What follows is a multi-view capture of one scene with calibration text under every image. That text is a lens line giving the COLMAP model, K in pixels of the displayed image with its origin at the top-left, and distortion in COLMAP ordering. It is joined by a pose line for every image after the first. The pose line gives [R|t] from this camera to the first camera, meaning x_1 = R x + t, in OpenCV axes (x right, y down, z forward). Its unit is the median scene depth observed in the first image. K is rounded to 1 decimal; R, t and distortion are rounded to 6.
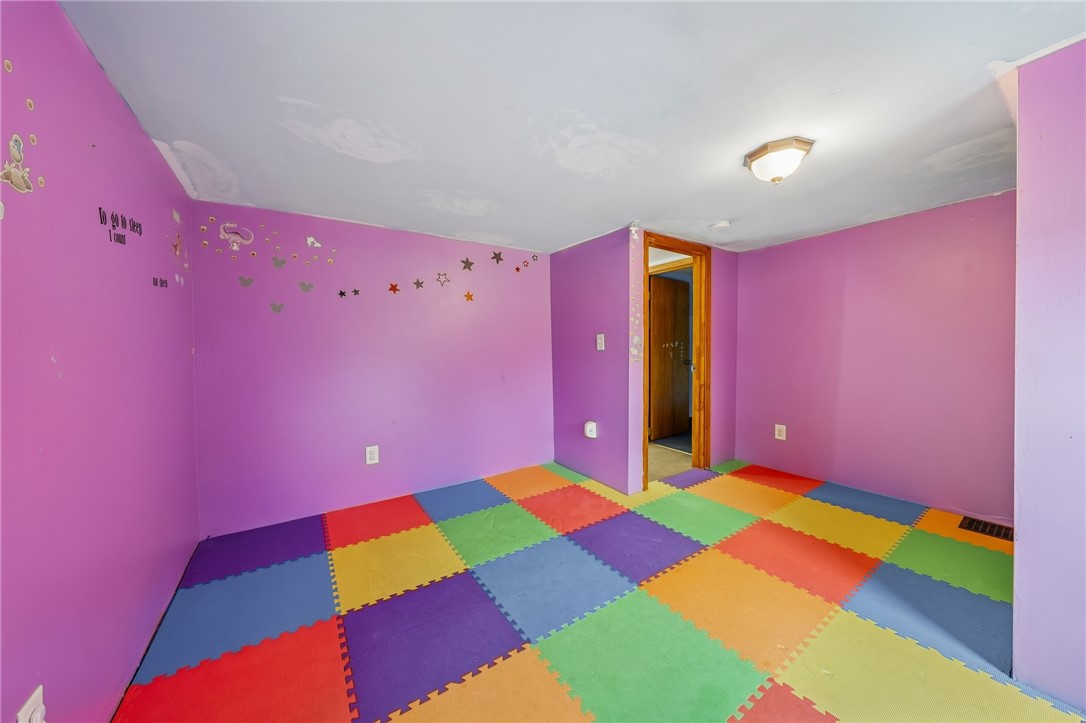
lens RADIAL K [[371.7, 0, 541.4], [0, 371.7, 351.7], [0, 0, 1]] dist [0.000040, 0.000028]
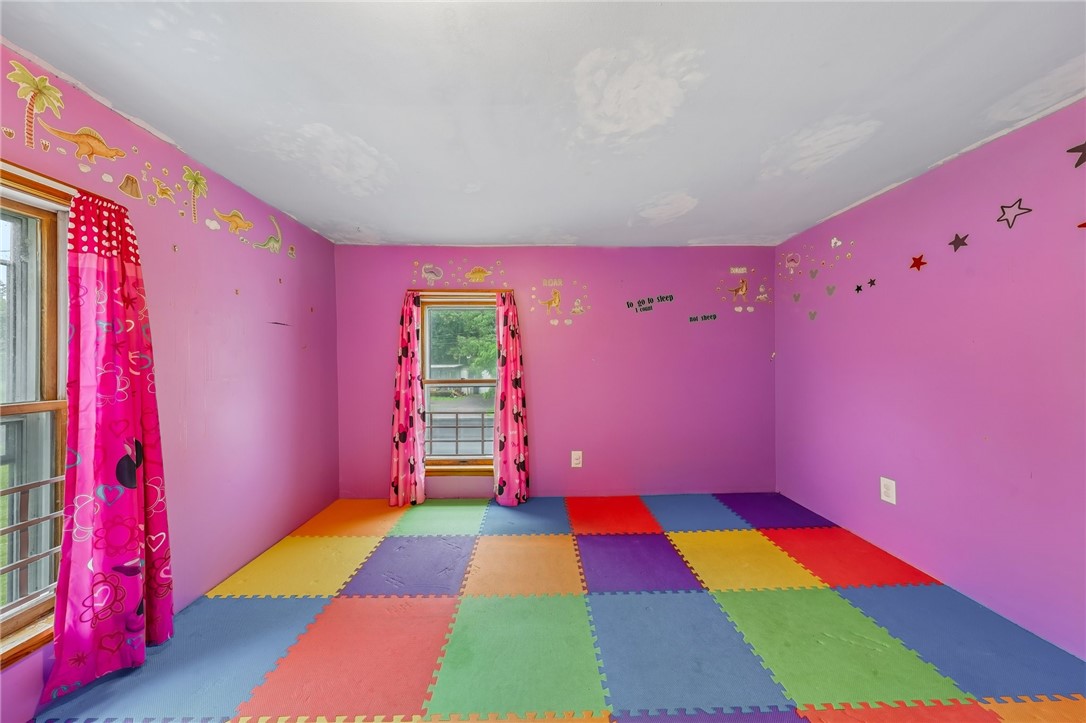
lens RADIAL K [[371.7, 0, 541.4], [0, 371.7, 351.7], [0, 0, 1]] dist [0.000040, 0.000028]
pose [[-0.544232, 0.000488, -0.838935, 0.672629], [0.012366, 0.999896, -0.007440, -0.012890], [0.838844, -0.014423, -0.544181, 0.958170]]
